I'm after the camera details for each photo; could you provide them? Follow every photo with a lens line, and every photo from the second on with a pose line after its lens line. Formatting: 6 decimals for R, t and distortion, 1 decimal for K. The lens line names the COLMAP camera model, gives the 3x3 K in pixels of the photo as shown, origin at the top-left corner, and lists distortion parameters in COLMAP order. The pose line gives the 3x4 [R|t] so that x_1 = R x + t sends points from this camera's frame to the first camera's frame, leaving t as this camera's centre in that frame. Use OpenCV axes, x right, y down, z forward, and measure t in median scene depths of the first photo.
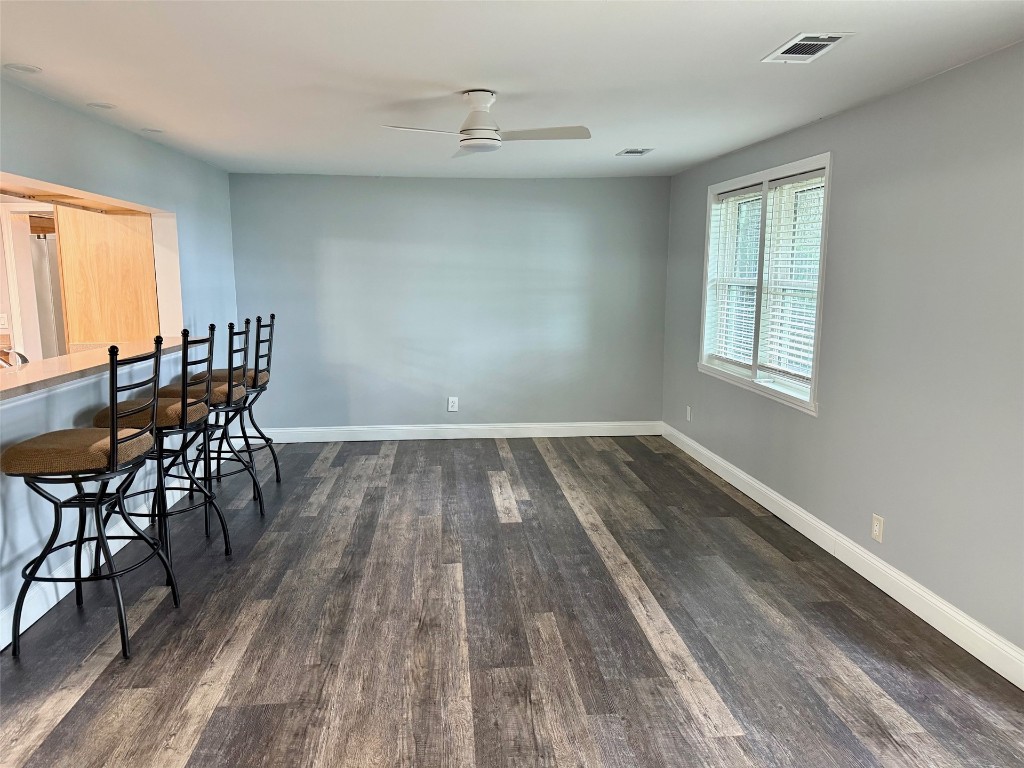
lens RADIAL K [[726.3, 0, 513.4], [0, 726.3, 383.9], [0, 0, 1]] dist [0.045298, -0.040167]
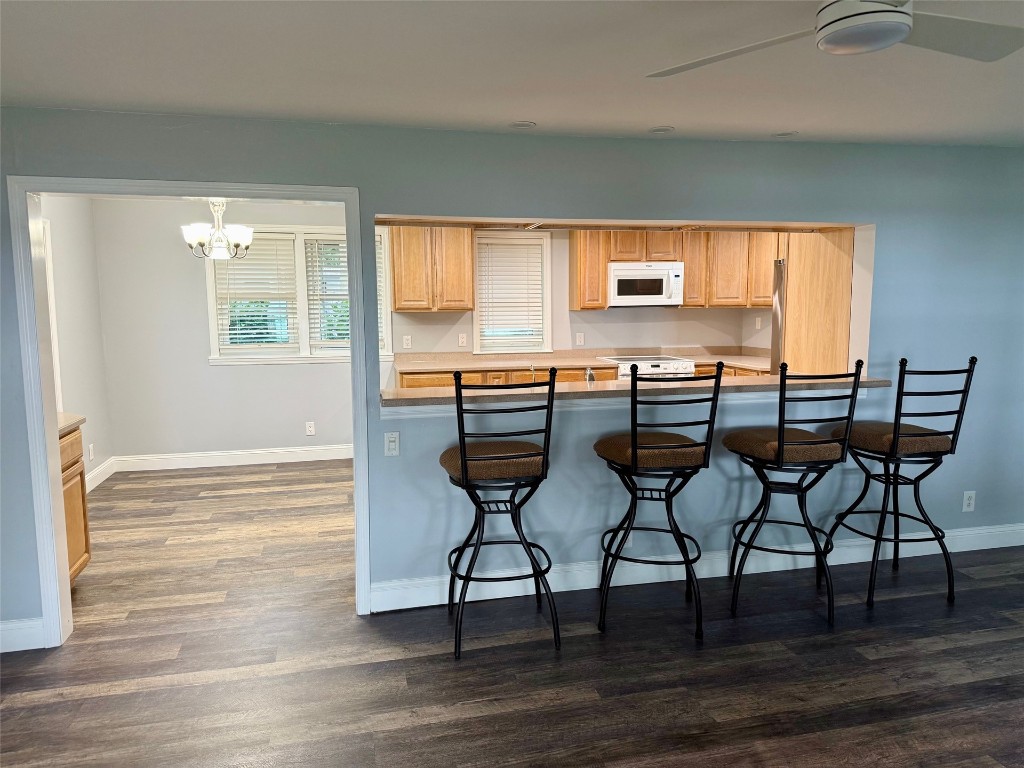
lens RADIAL K [[726.3, 0, 518.4], [0, 726.3, 382.7], [0, 0, 1]] dist [0.045298, -0.040167]
pose [[0.142895, 0.114692, -0.983070, 0.329061], [-0.134636, 0.986283, 0.095497, -0.094319], [0.980538, 0.118711, 0.156376, 0.569157]]
